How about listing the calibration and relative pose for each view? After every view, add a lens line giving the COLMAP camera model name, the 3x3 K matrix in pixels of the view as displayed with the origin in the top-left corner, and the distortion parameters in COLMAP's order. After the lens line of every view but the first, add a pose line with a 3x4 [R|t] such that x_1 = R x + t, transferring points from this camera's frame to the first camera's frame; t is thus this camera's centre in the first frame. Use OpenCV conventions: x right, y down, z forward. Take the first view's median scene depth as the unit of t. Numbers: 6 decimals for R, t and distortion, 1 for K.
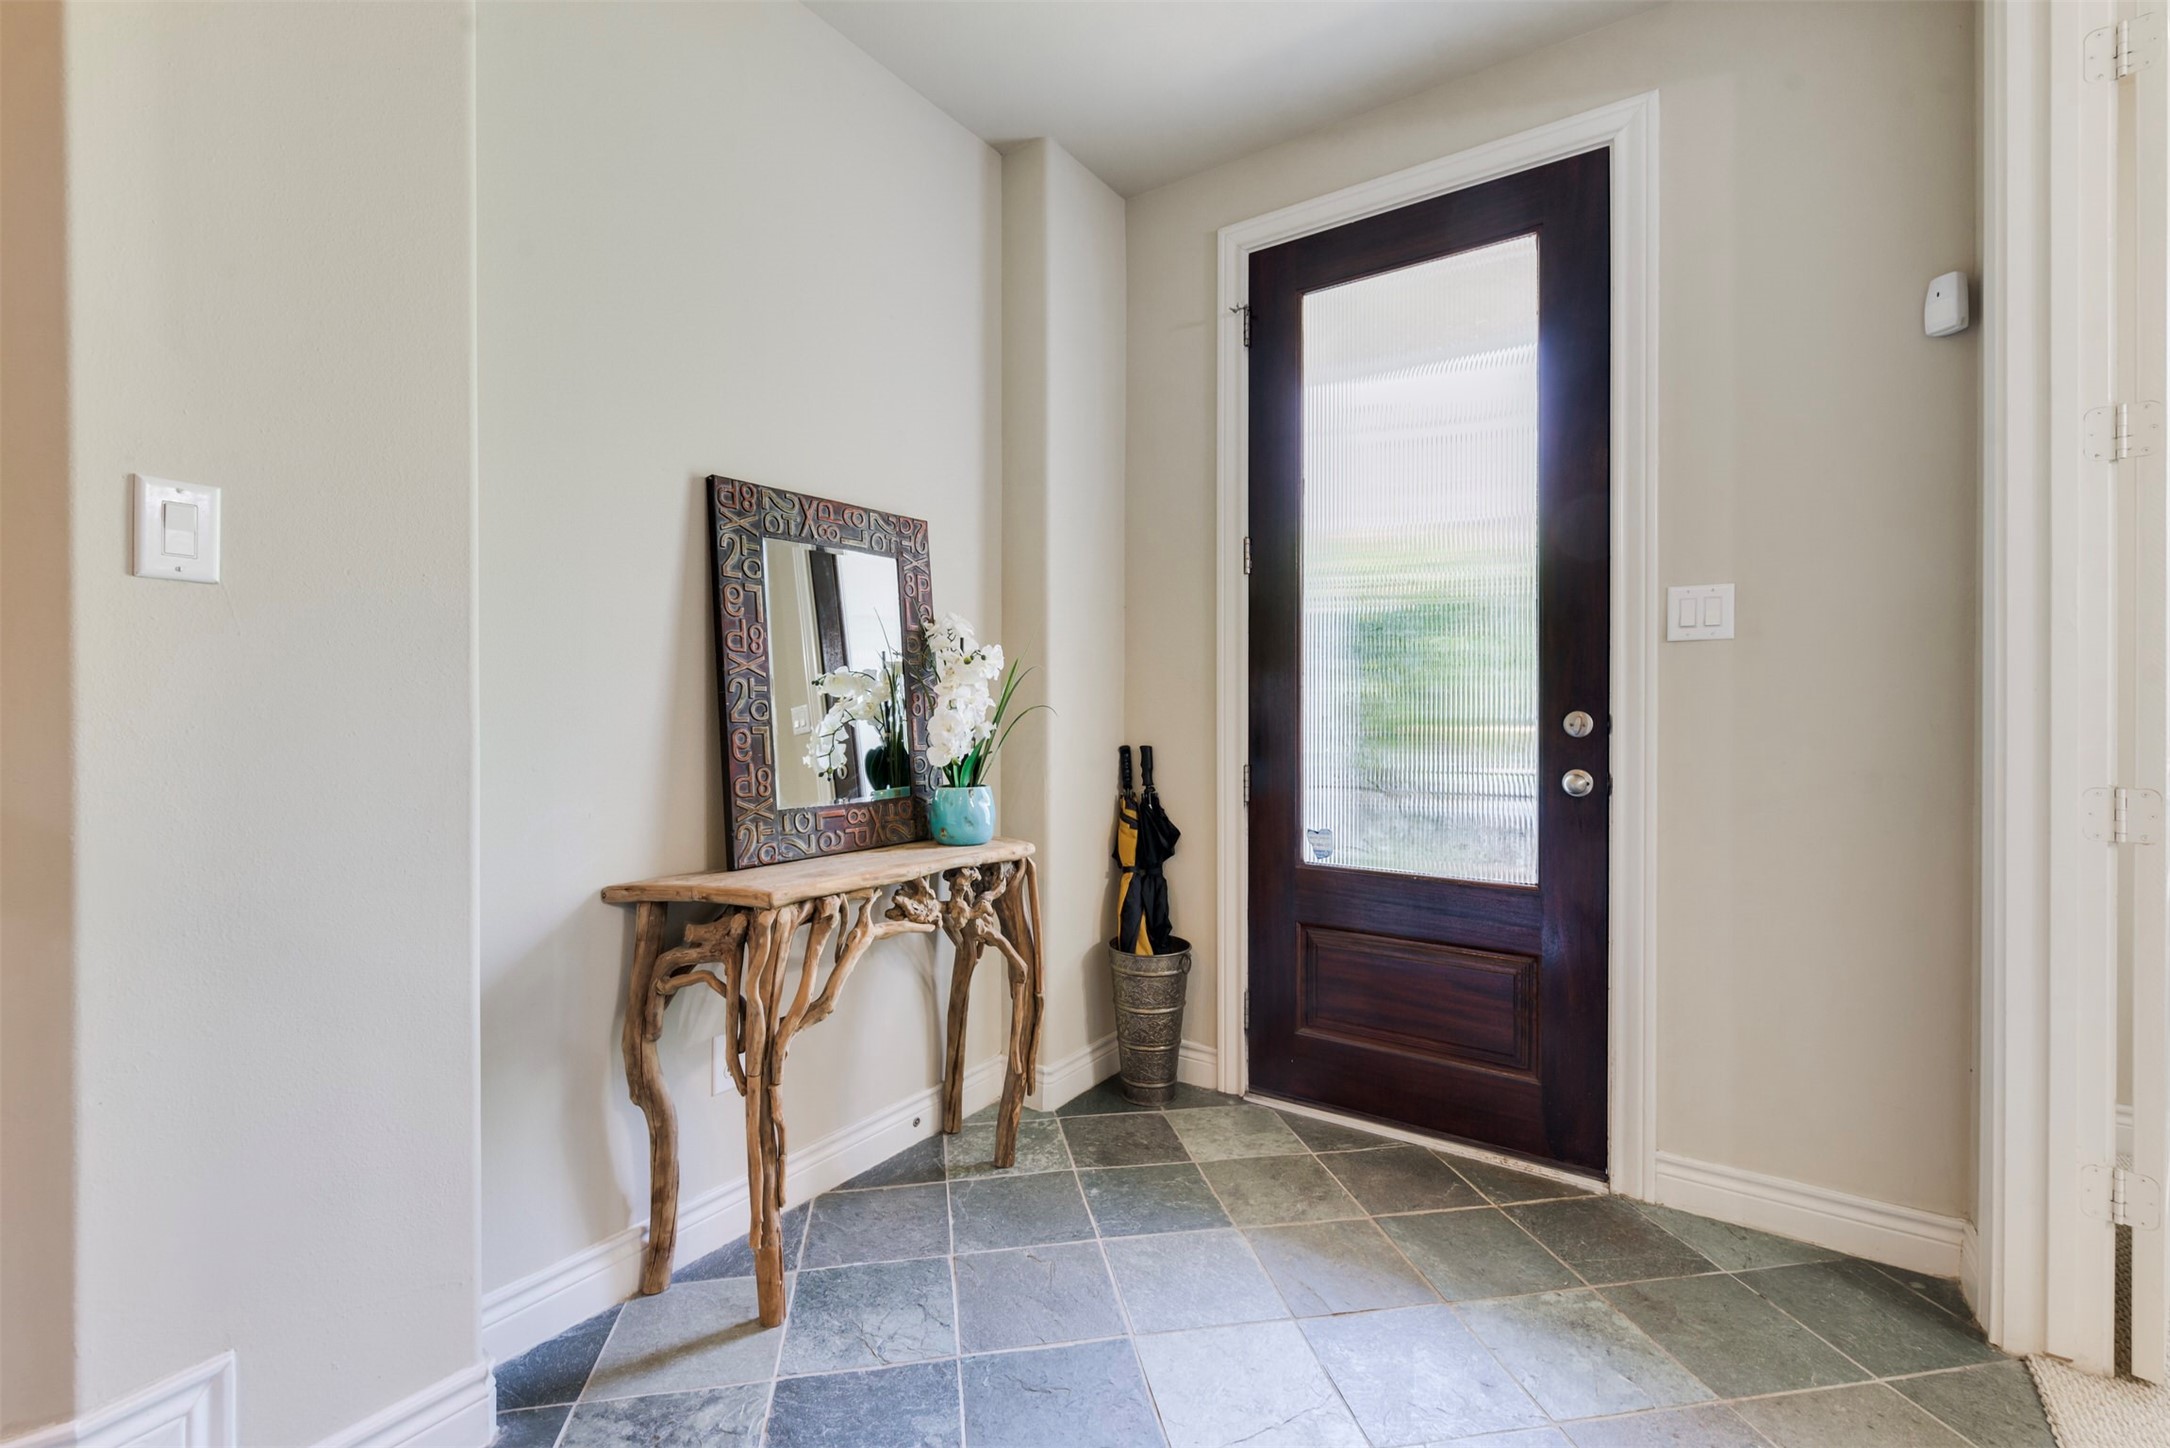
lens RADIAL K [[942.4, 0, 1088.3], [0, 942.4, 713.3], [0, 0, 1]] dist [0.003648, -0.000474]
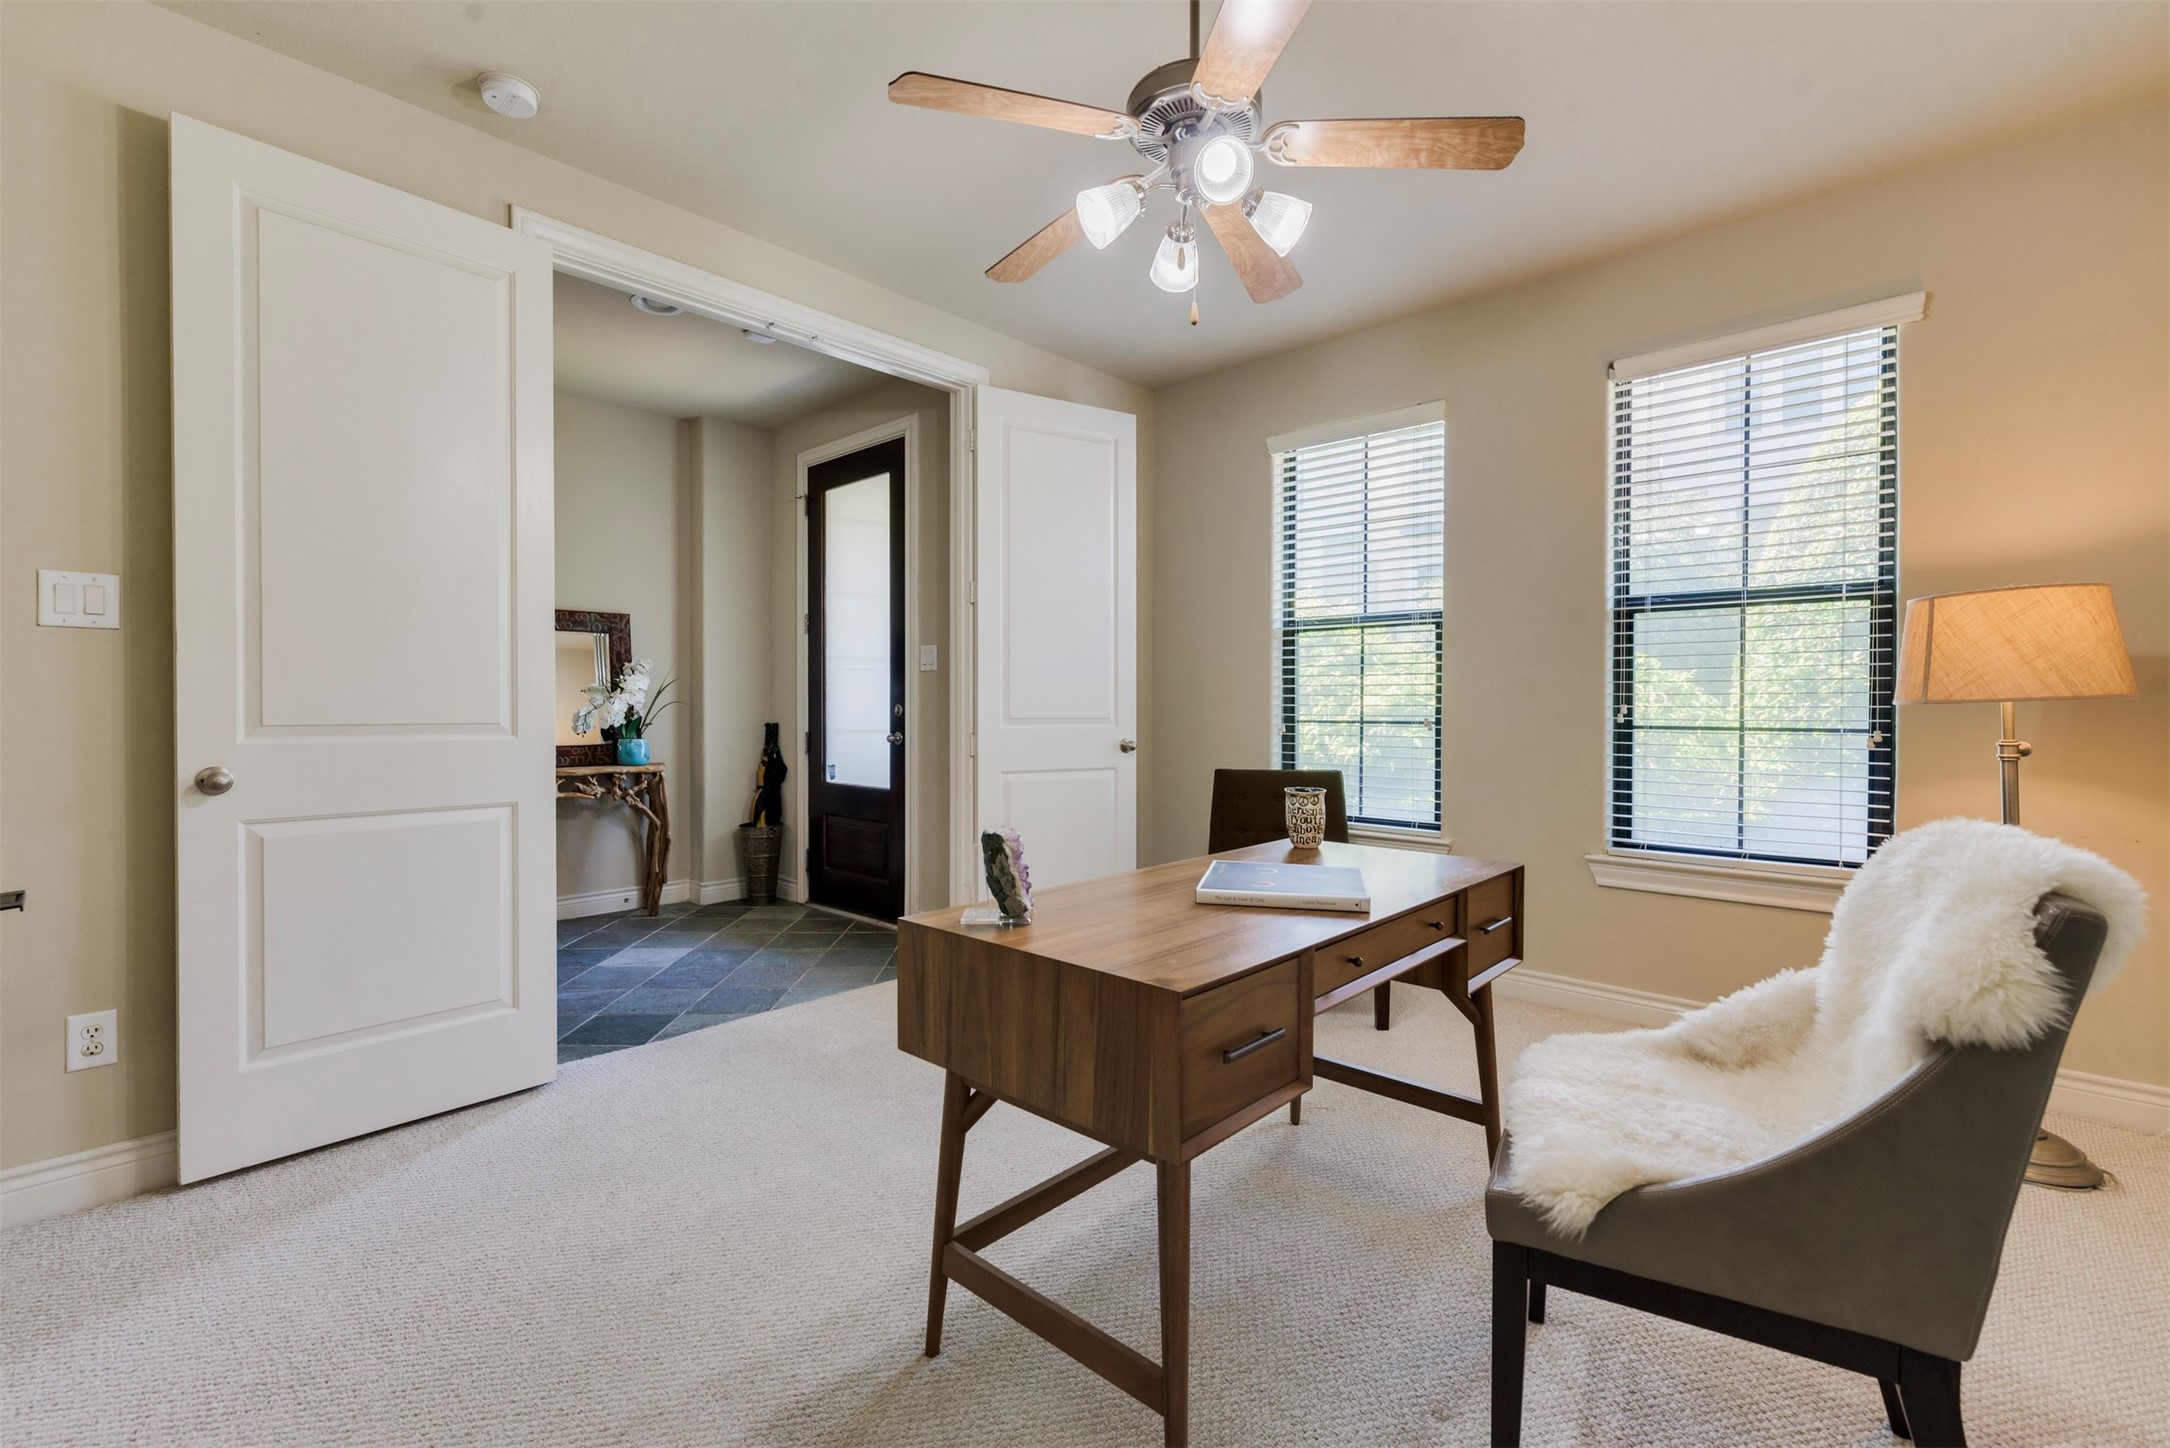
lens RADIAL K [[942.4, 0, 1080.6], [0, 942.4, 709.8], [0, 0, 1]] dist [0.003648, -0.000474]
pose [[0.986192, -0.000005, -0.165607, 1.072514], [-0.000333, 0.999998, -0.002014, 0.012800], [0.165606, 0.002041, 0.986190, -0.832495]]
